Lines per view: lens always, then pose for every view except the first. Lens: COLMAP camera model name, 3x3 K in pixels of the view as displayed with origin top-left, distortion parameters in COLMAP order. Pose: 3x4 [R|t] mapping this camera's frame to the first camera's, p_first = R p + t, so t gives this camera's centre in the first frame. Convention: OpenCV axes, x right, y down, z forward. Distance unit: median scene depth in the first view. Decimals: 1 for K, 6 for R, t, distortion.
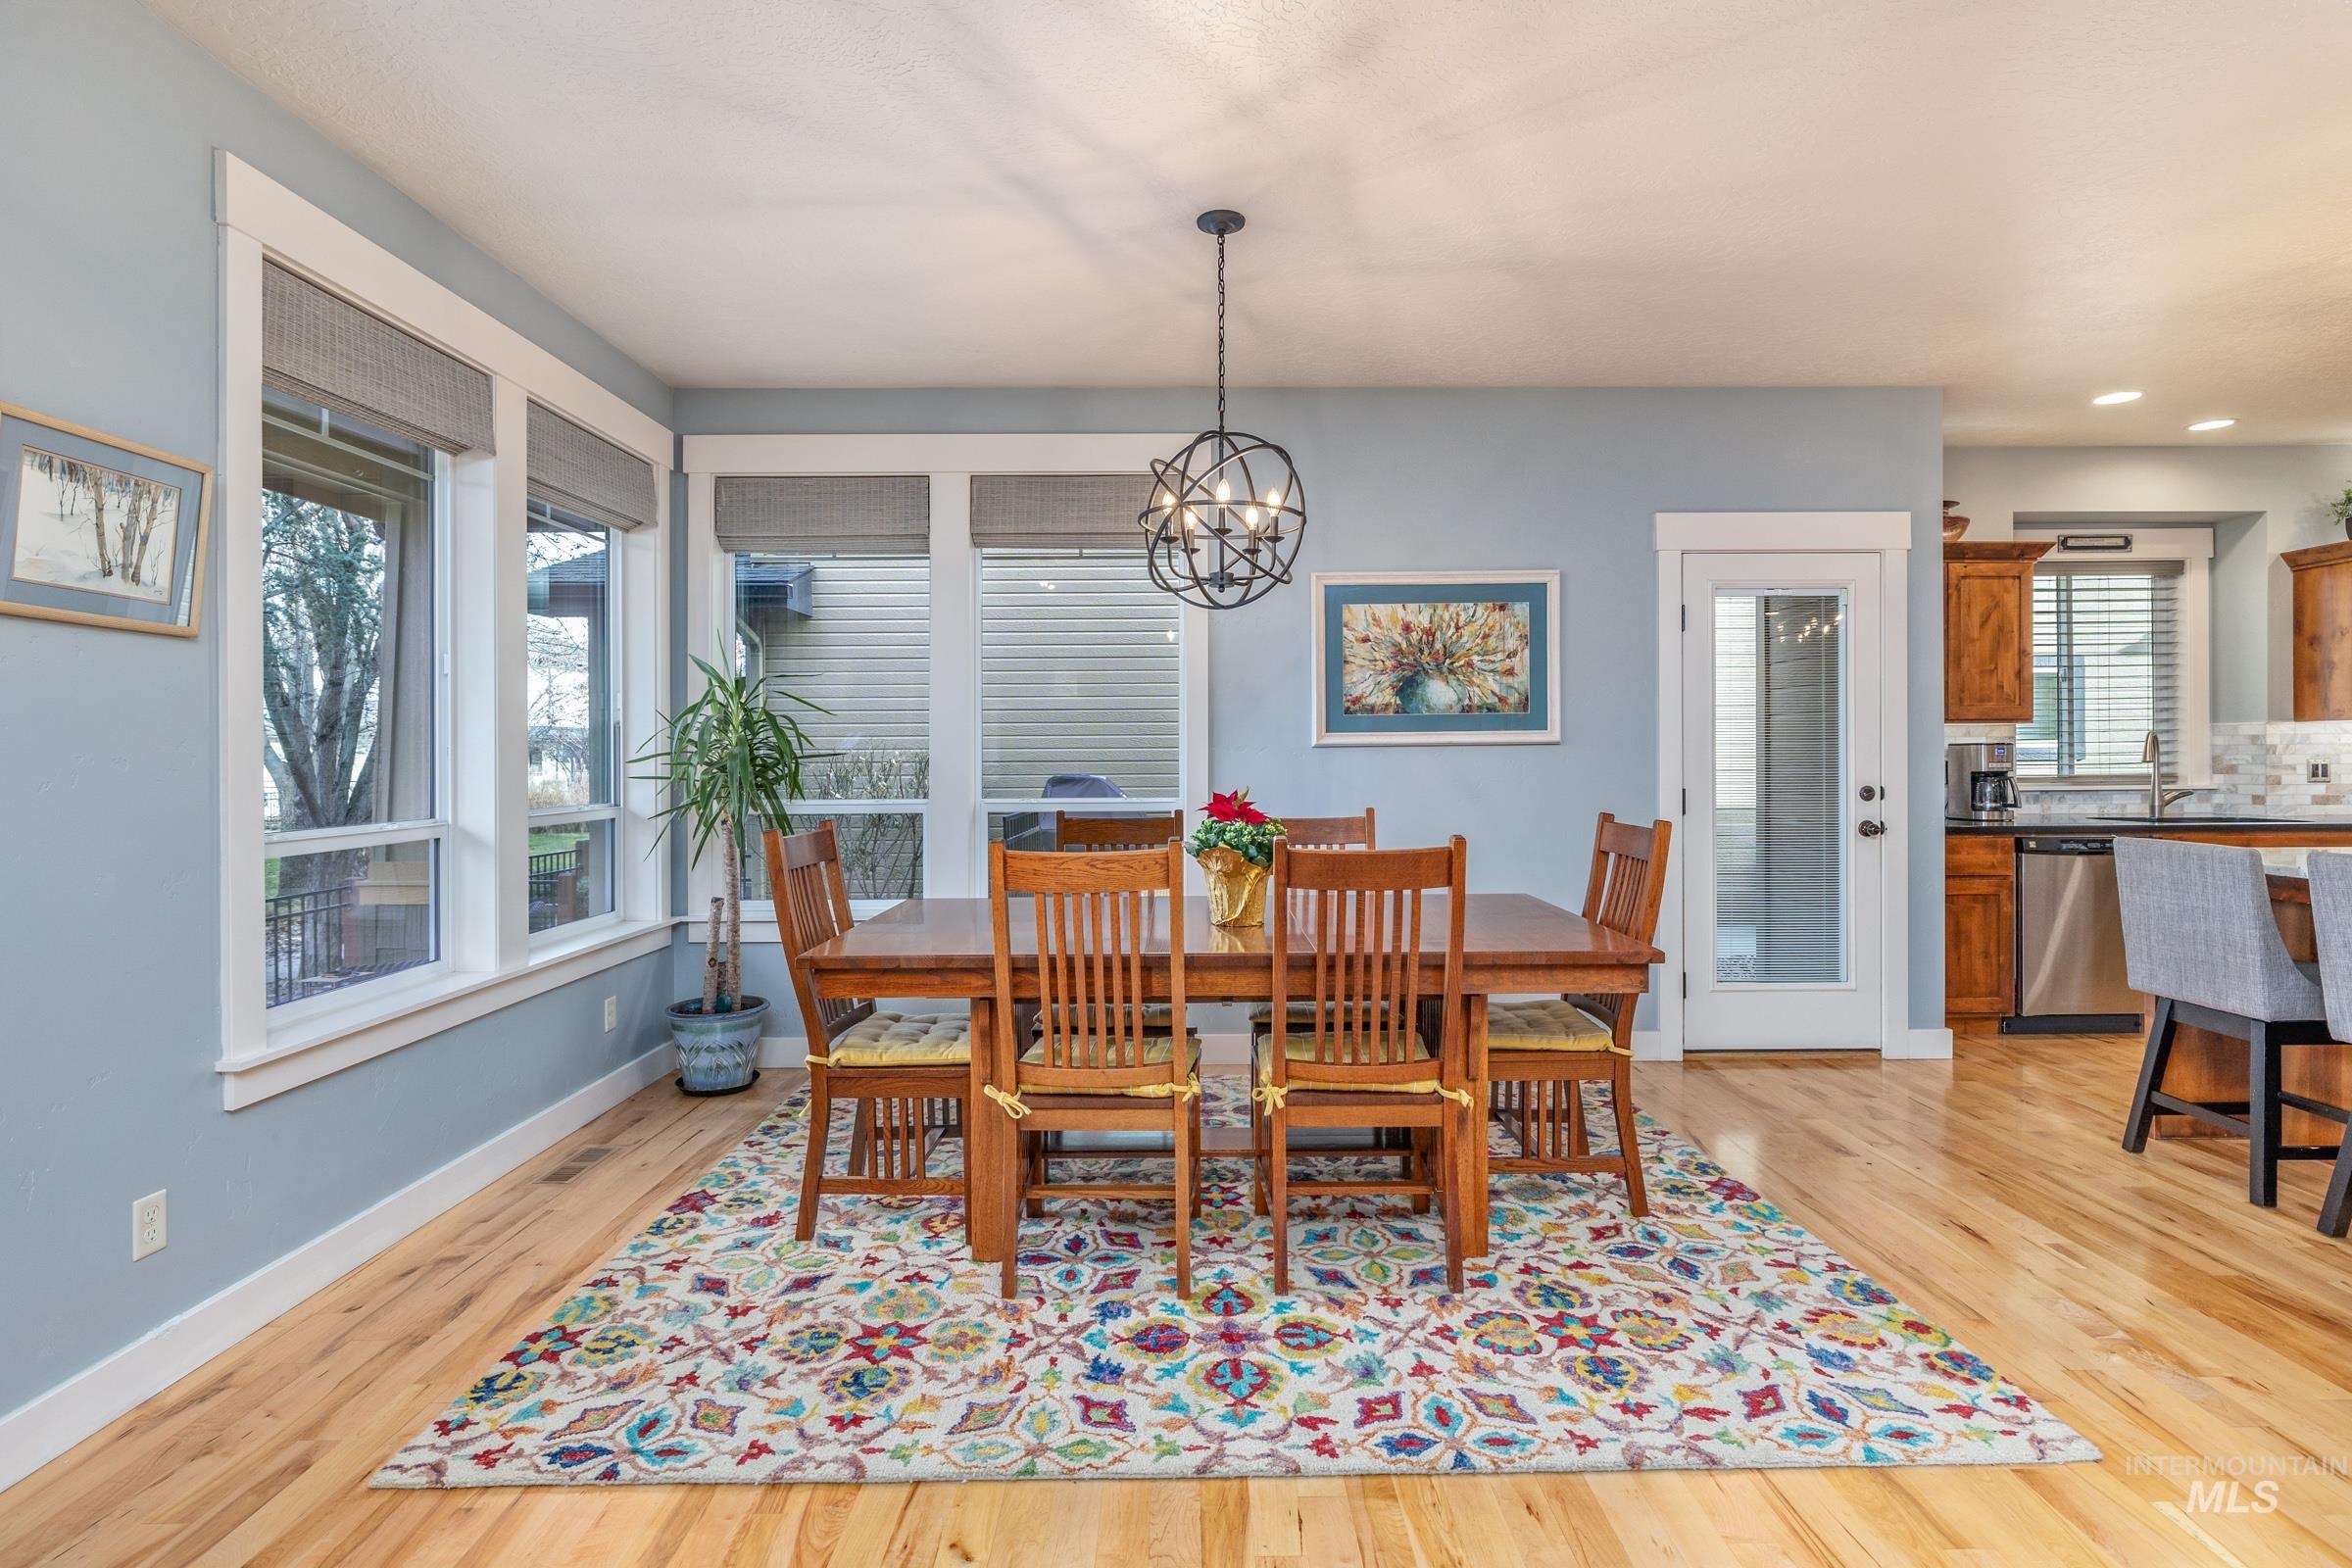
lens RADIAL K [[1122.5, 0, 1190.7], [0, 1122.5, 761.7], [0, 0, 1]] dist [-0.005414, 0.001216]
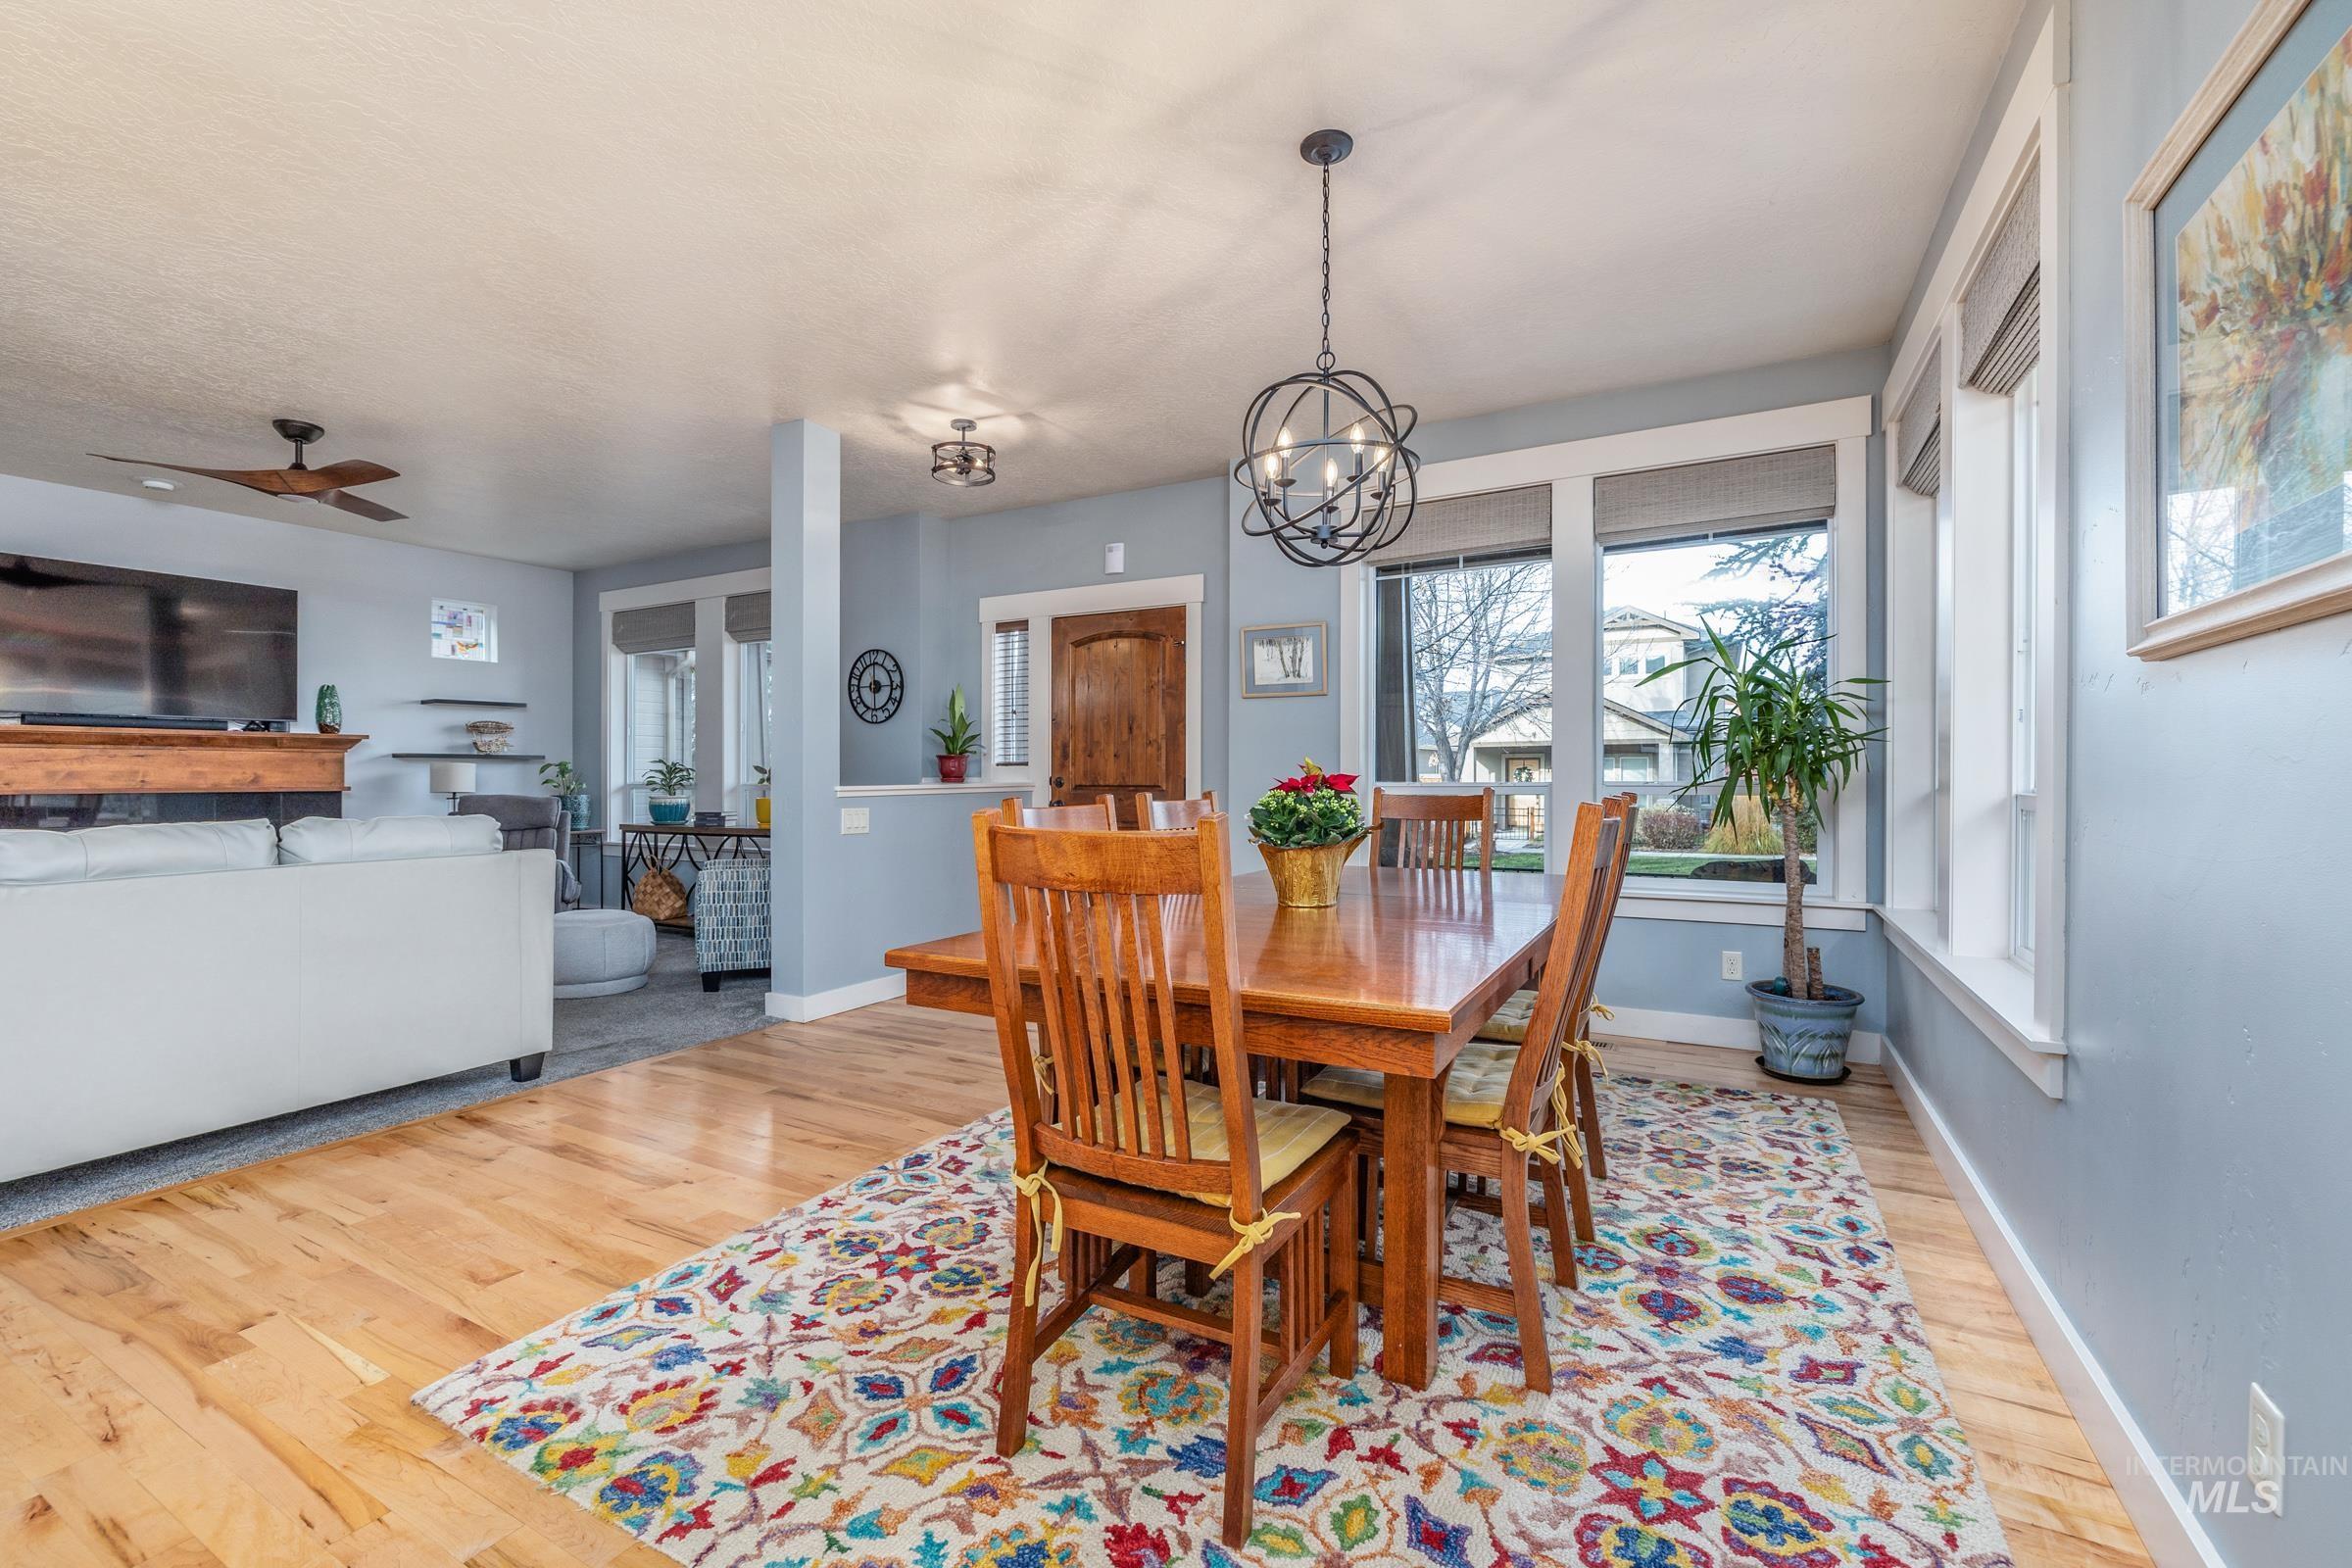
lens RADIAL K [[983.9, 0, 1188.6], [0, 983.9, 772.5], [0, 0, 1]] dist [-0.000875, -0.000974]
pose [[-0.482968, 0.005558, -0.875620, 0.630799], [0.002519, 0.999985, 0.004958, 0.024819], [0.875634, 0.000189, -0.482974, 1.032040]]
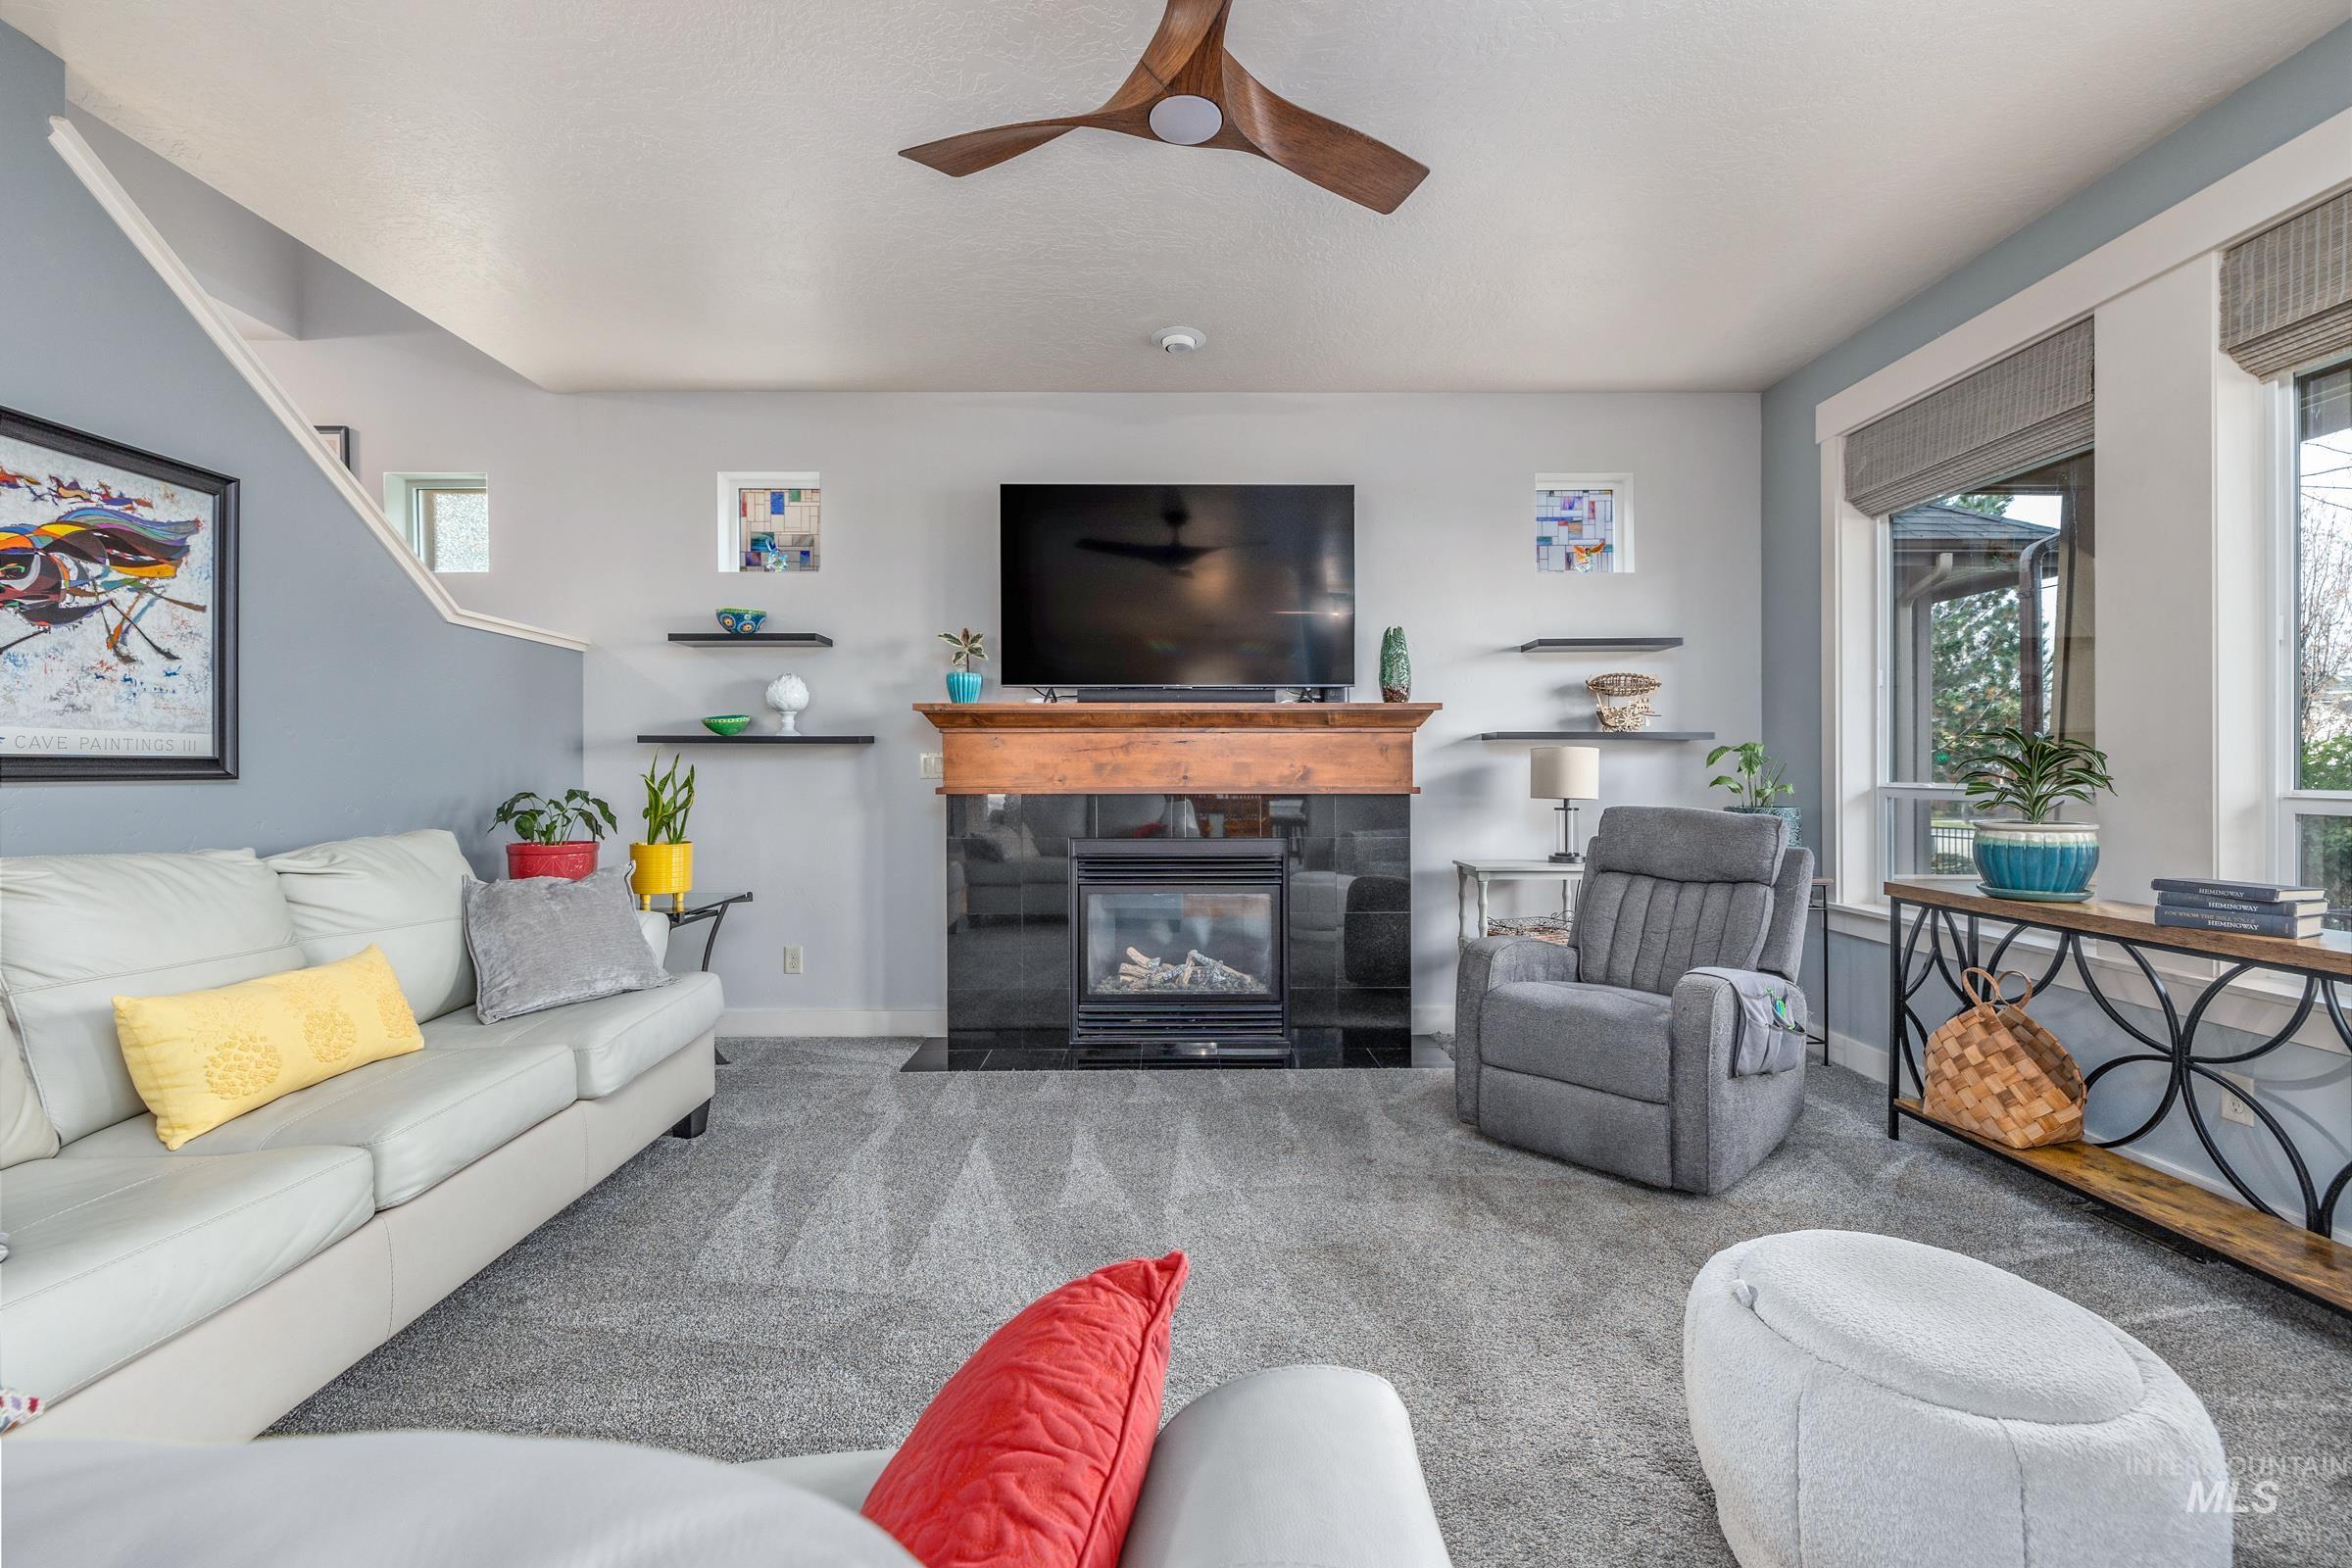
lens RADIAL K [[983.9, 0, 1175.7], [0, 983.9, 772.0], [0, 0, 1]] dist [-0.000875, -0.000974]
pose [[-0.999954, 0.008732, -0.003923, 0.136853], [0.008713, 0.999950, 0.004955, 0.030317], [0.003966, 0.004921, -0.999980, 0.054845]]
